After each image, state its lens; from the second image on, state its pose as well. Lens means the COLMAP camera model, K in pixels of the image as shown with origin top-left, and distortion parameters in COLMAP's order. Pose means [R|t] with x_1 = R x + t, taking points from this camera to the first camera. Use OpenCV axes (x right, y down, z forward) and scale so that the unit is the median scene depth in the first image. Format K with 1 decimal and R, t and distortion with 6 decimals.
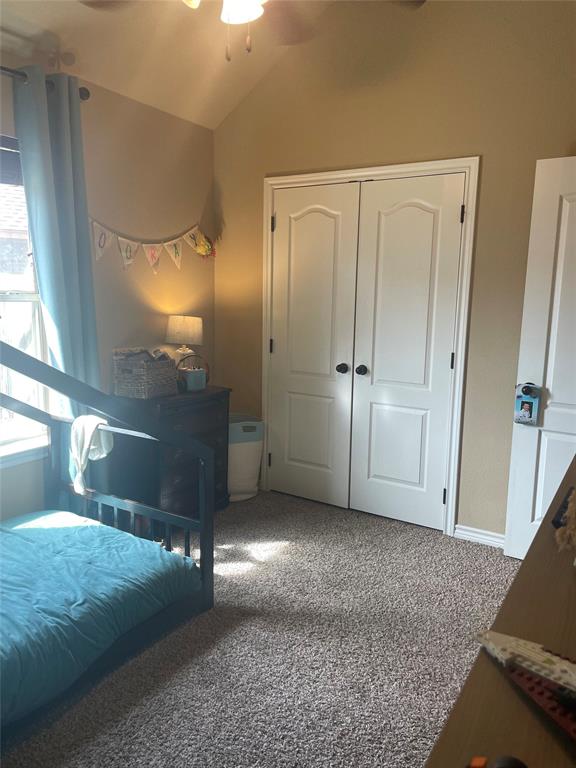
lens RADIAL K [[577.5, 0, 287.8], [0, 577.5, 384.7], [0, 0, 1]] dist [0.087291, -0.109669]
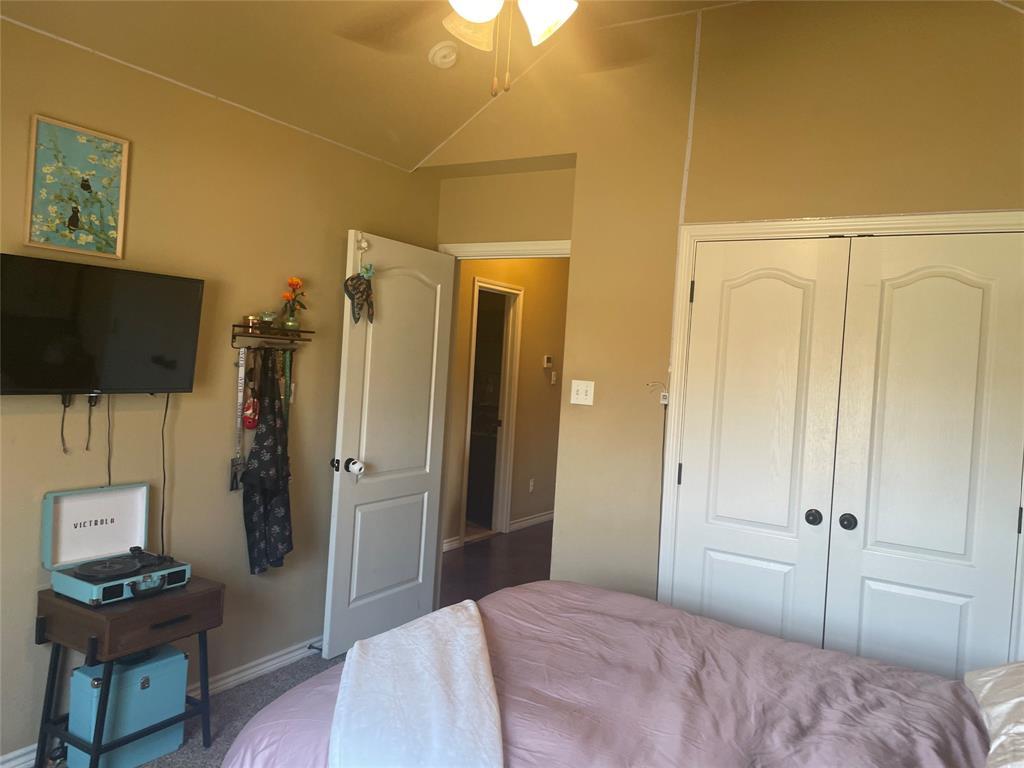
lens RADIAL K [[770.0, 0, 512.6], [0, 770.0, 382.6], [0, 0, 1]] dist [0.087291, -0.109669]
pose [[0.998480, 0.051939, 0.018465, -0.257479], [-0.048565, 0.987327, -0.151088, -0.030268], [-0.026078, 0.149962, 0.988348, 0.150677]]
